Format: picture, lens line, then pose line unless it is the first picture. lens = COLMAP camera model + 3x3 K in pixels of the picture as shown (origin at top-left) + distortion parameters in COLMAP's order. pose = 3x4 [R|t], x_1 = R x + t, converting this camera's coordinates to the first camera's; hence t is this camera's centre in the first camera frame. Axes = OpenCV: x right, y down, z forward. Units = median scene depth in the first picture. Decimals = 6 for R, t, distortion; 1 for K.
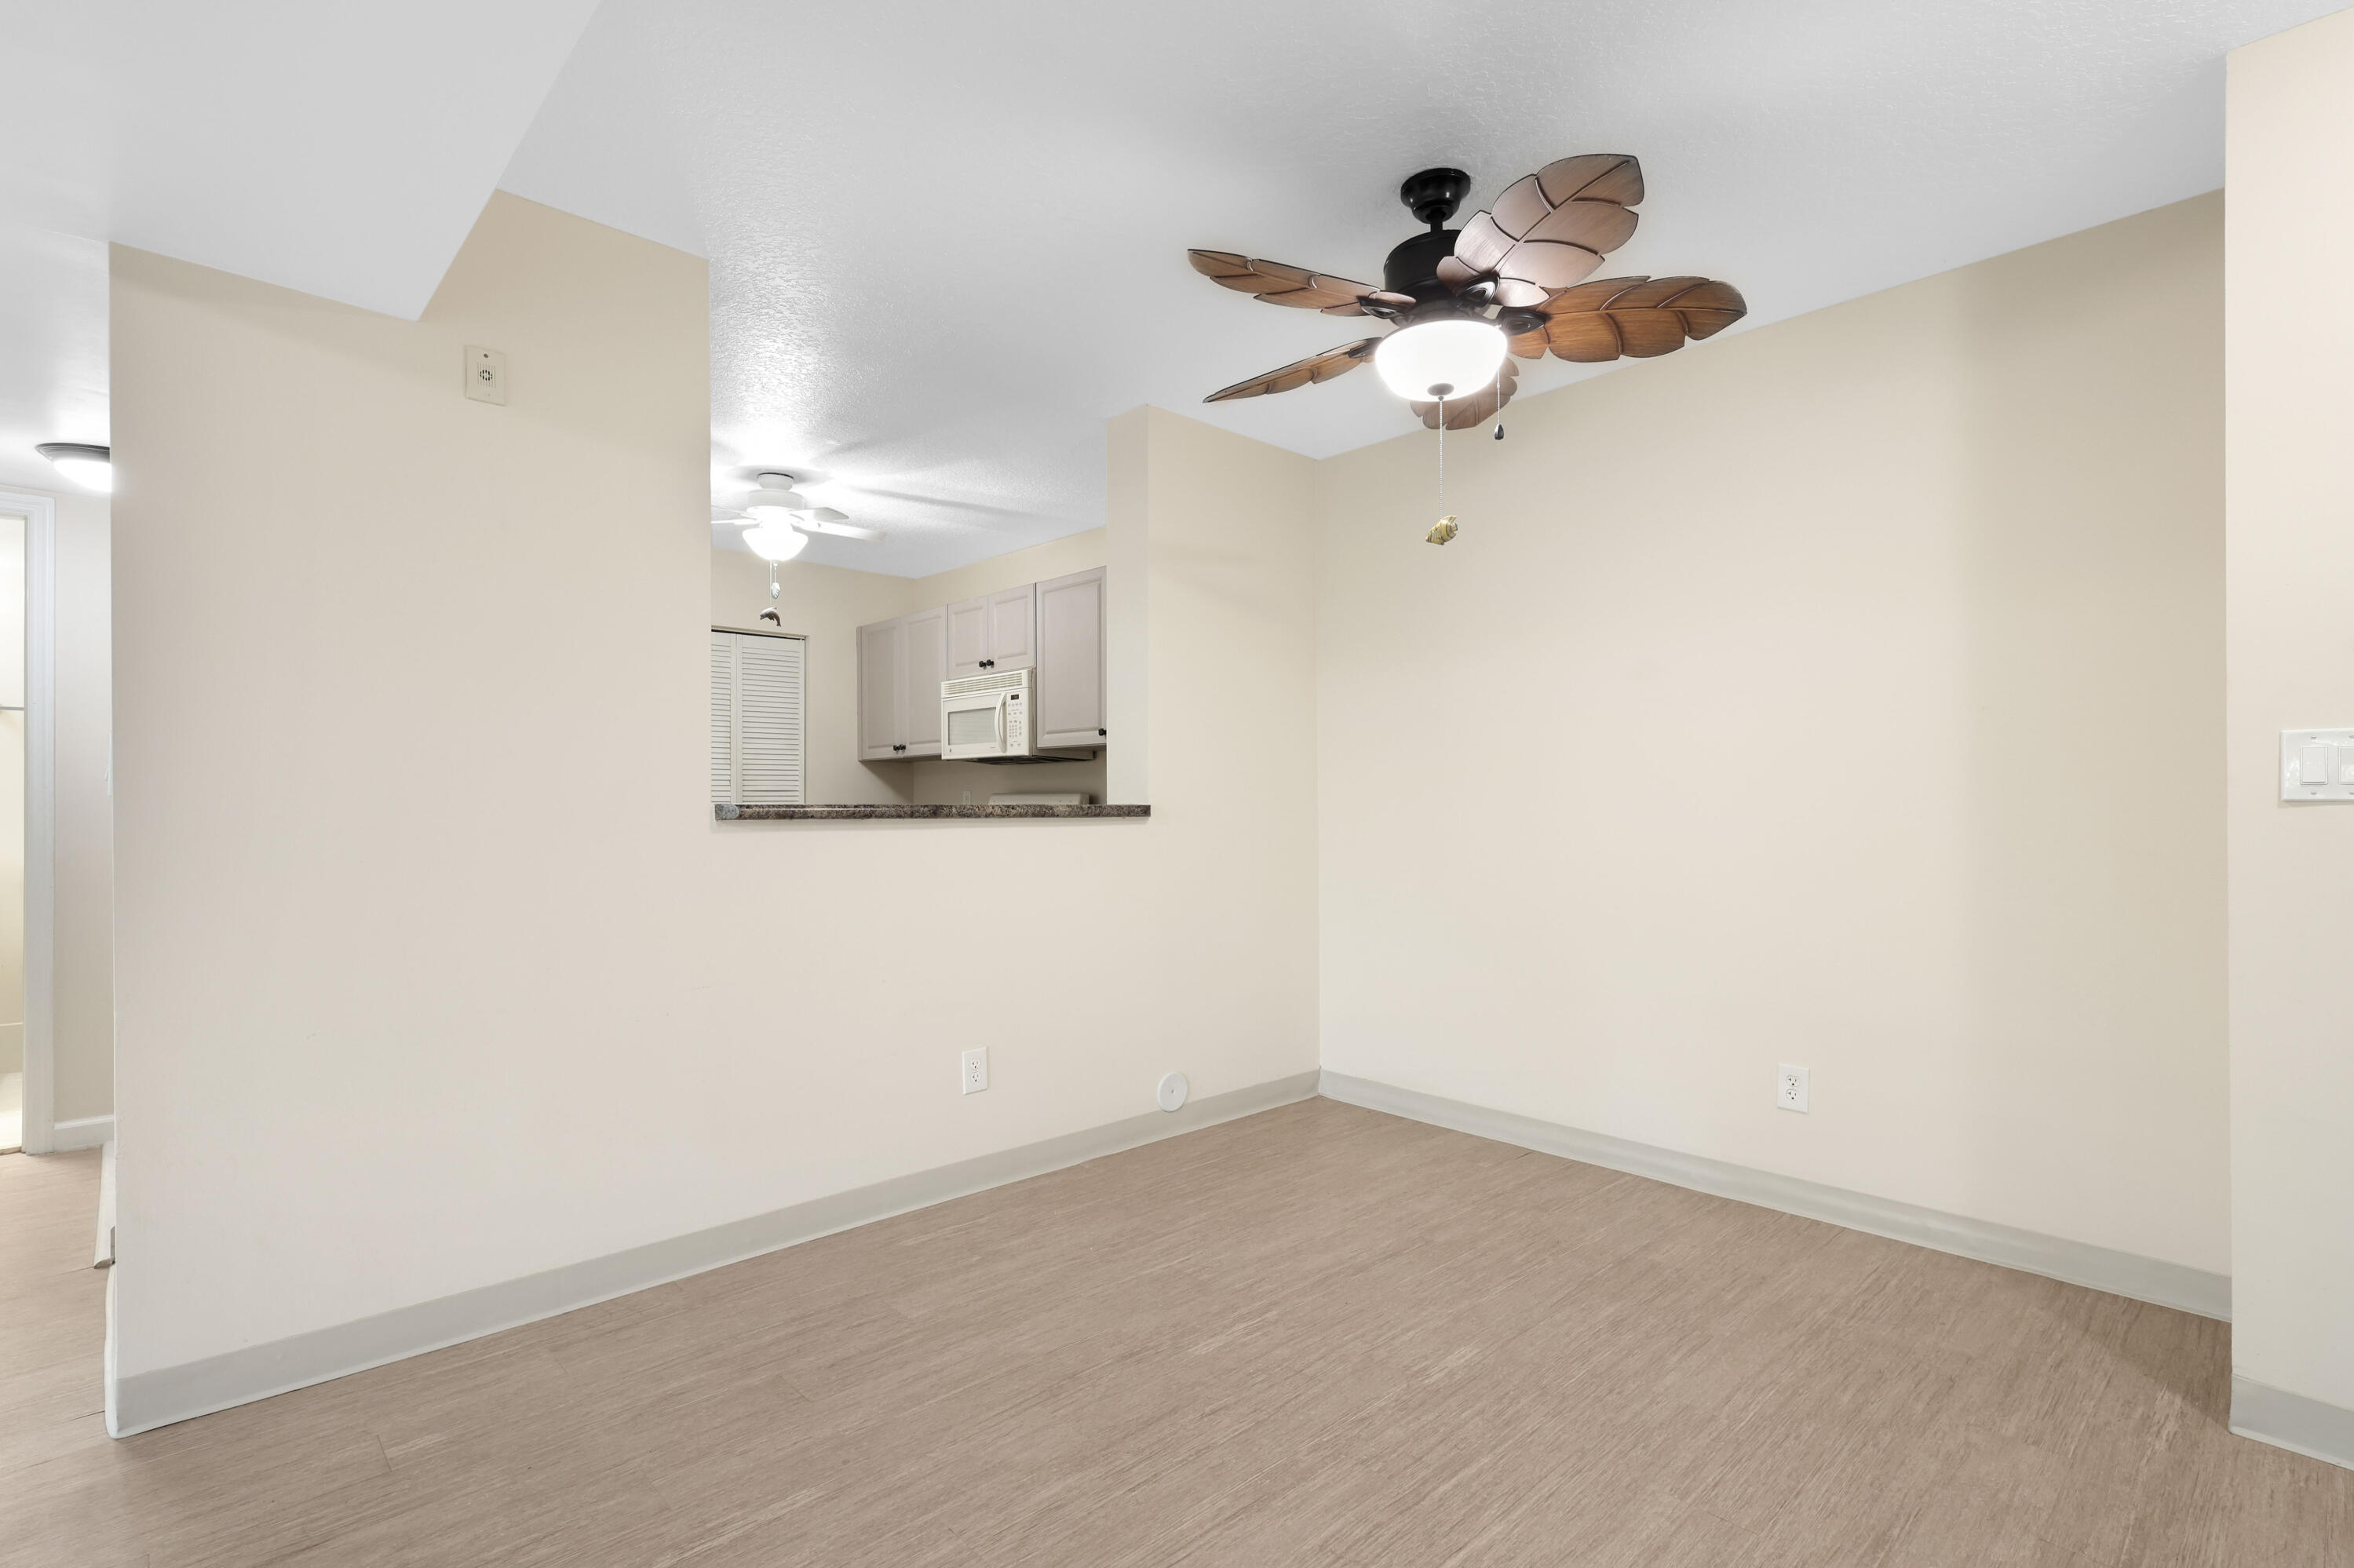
lens RADIAL K [[1103.5, 0, 1180.8], [0, 1103.5, 794.9], [0, 0, 1]] dist [-0.002368, 0.002290]
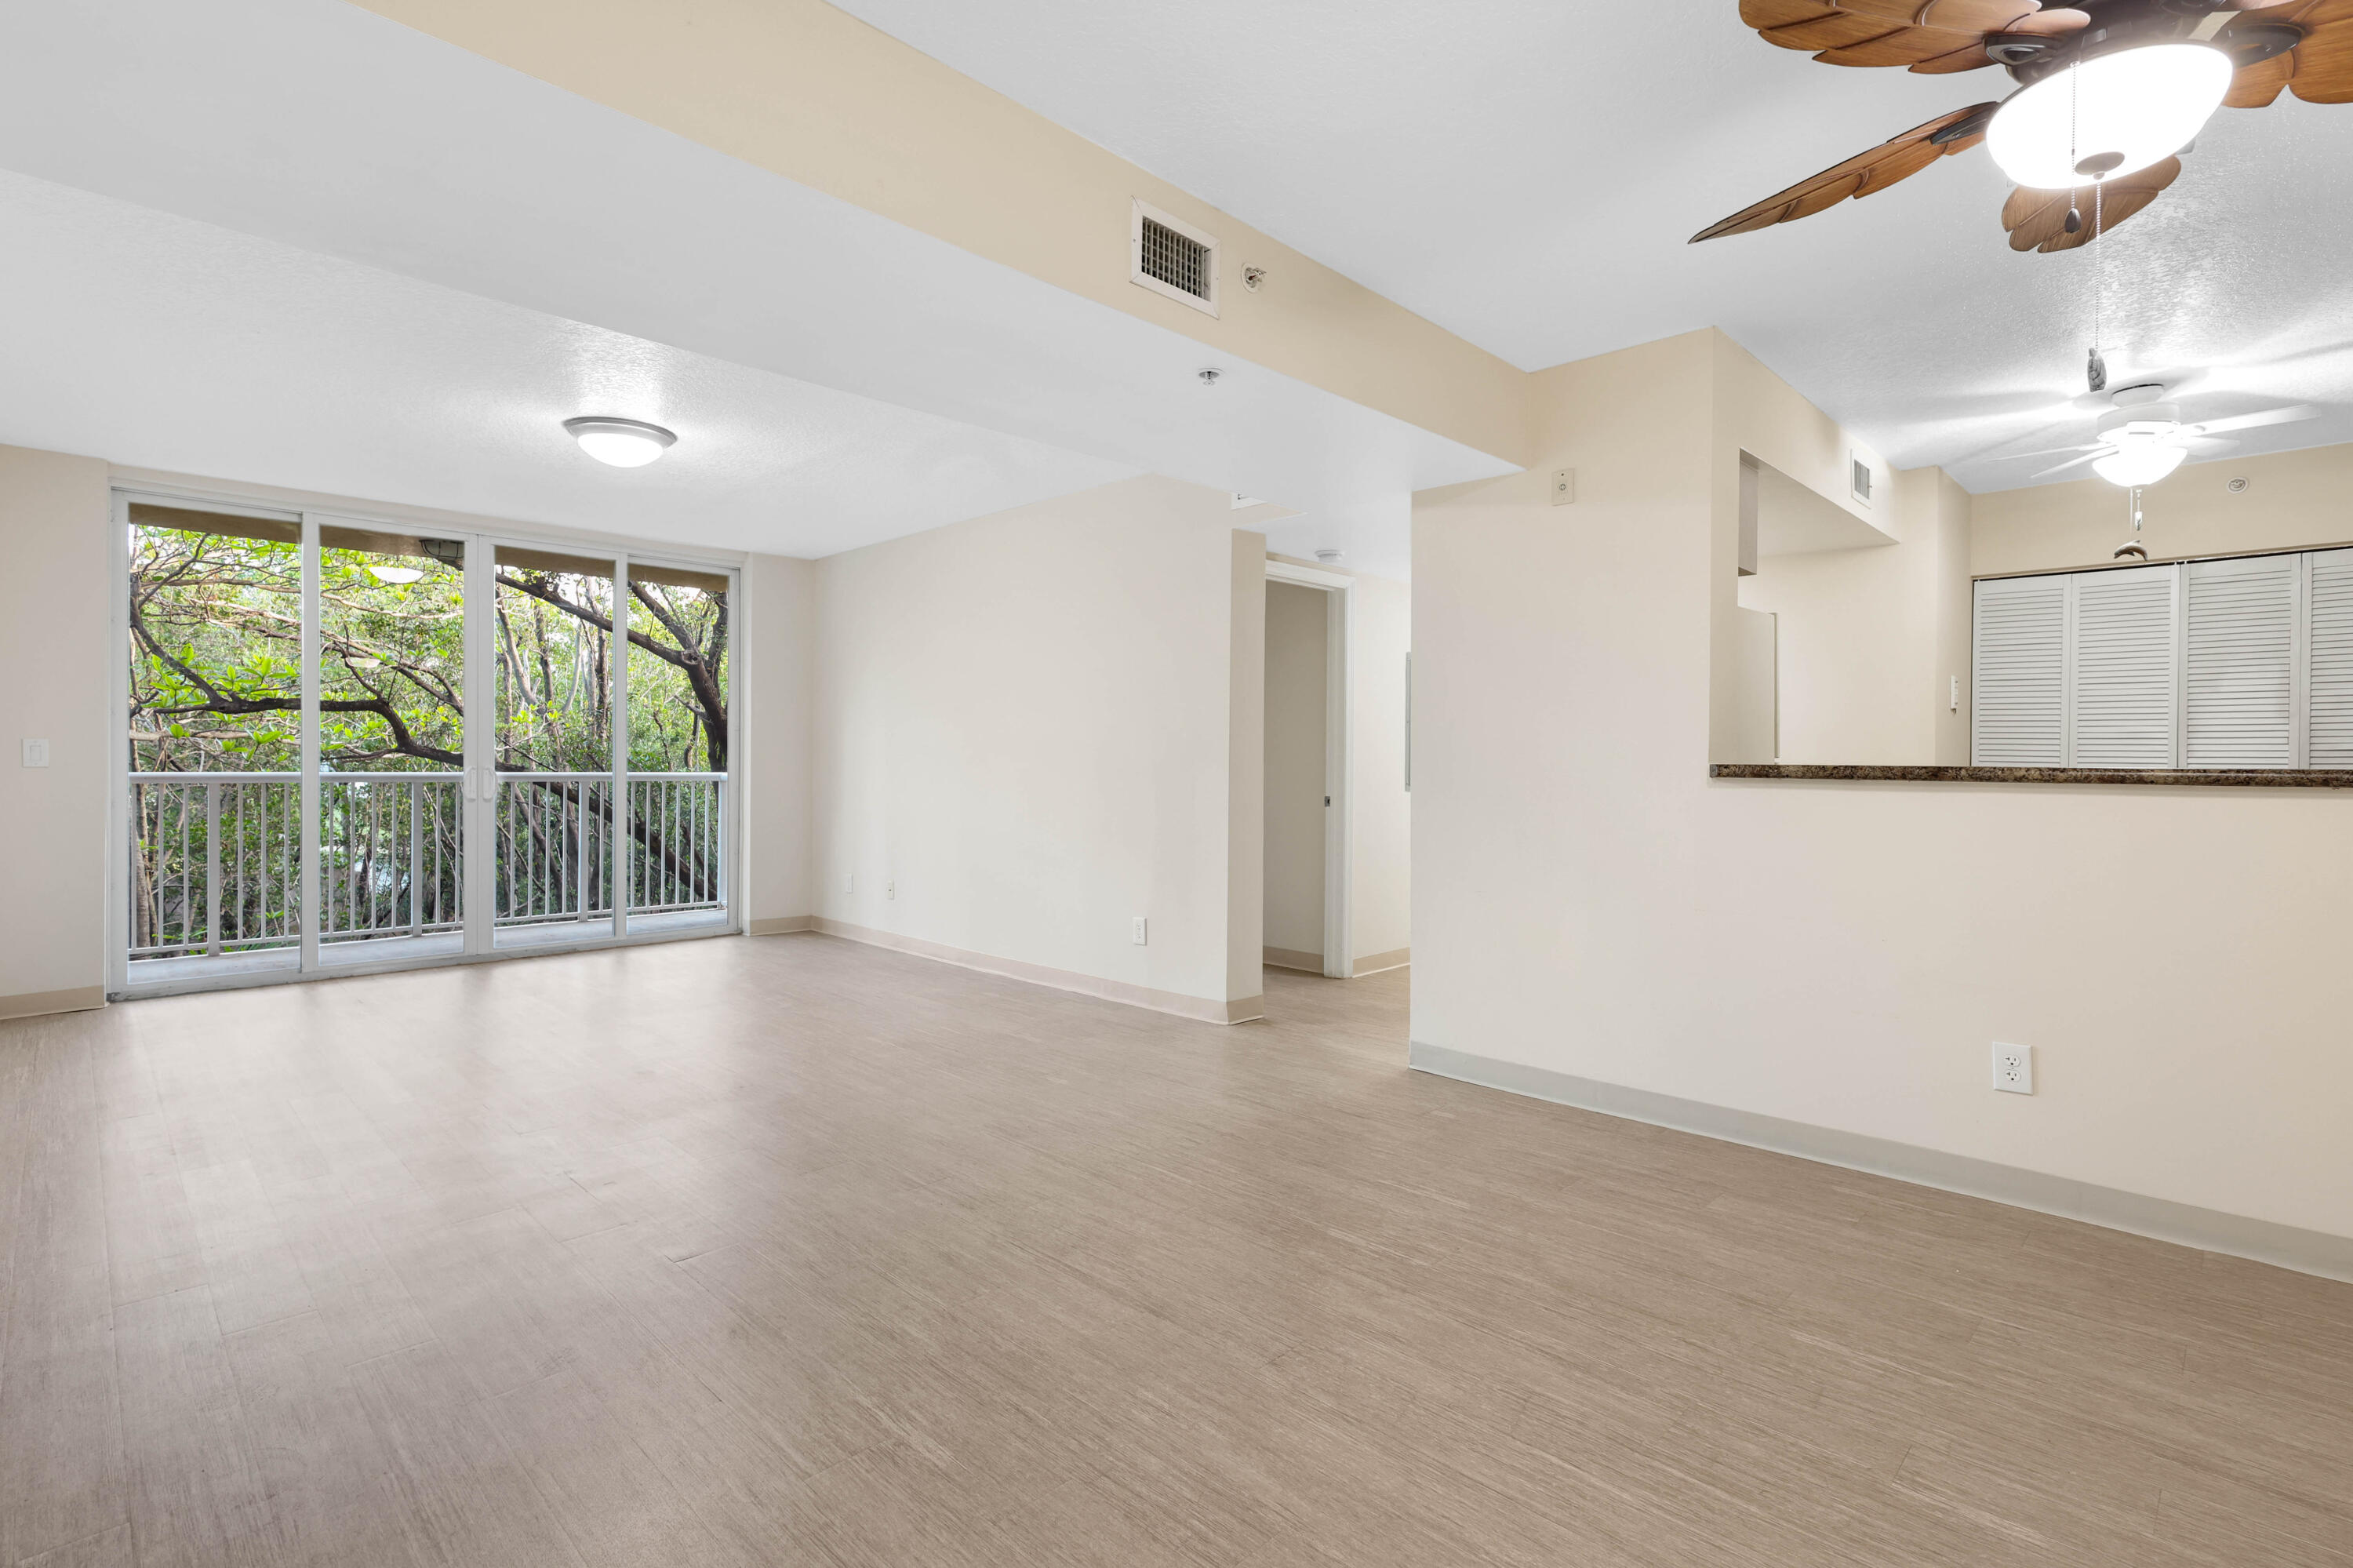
lens RADIAL K [[1103.2, 0, 1174.1], [0, 1103.2, 762.3], [0, 0, 1]] dist [-0.002368, 0.002290]
pose [[0.031963, 0.001454, -0.999488, 0.778459], [0.003696, 0.999992, 0.001573, 0.001337], [0.999482, -0.003745, 0.031957, 0.347720]]
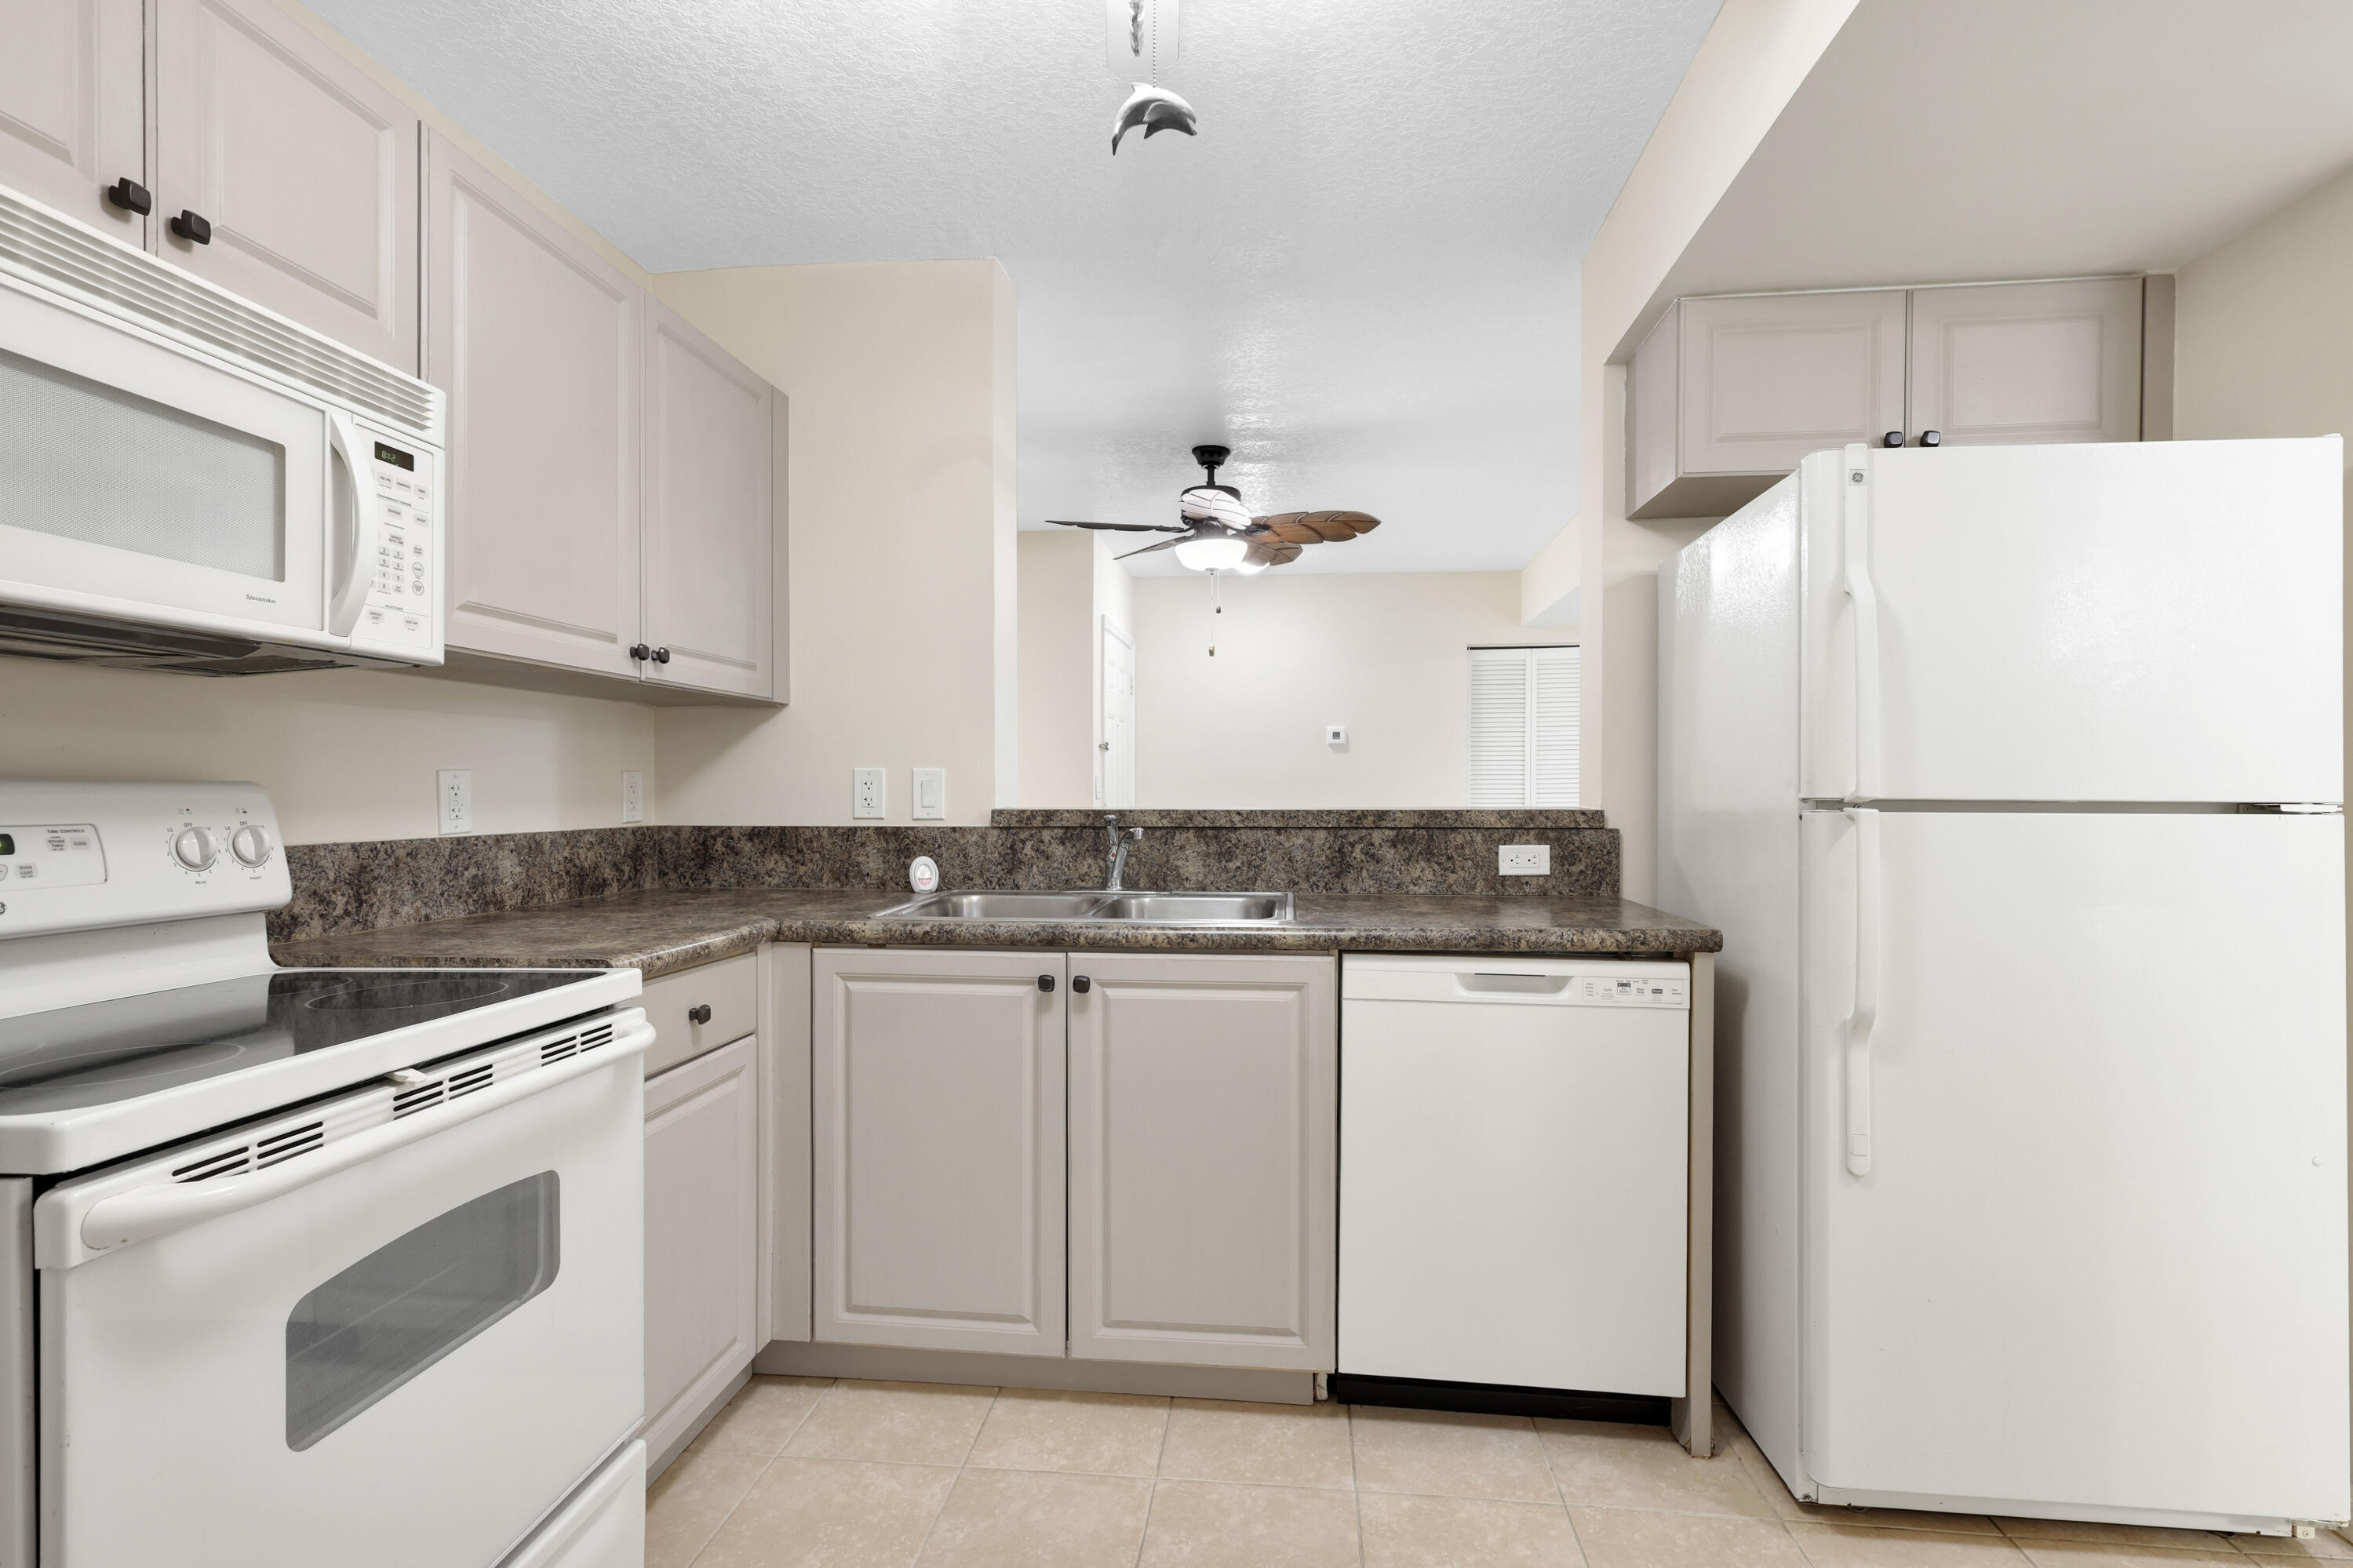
lens RADIAL K [[1103.0, 0, 1178.3], [0, 1103.0, 802.0], [0, 0, 1]] dist [-0.002368, 0.002290]
pose [[-0.654087, -0.008517, 0.756371, -0.943120], [-0.006868, 0.999962, 0.005321, 0.000917], [-0.756388, -0.001715, -0.654121, 1.911598]]
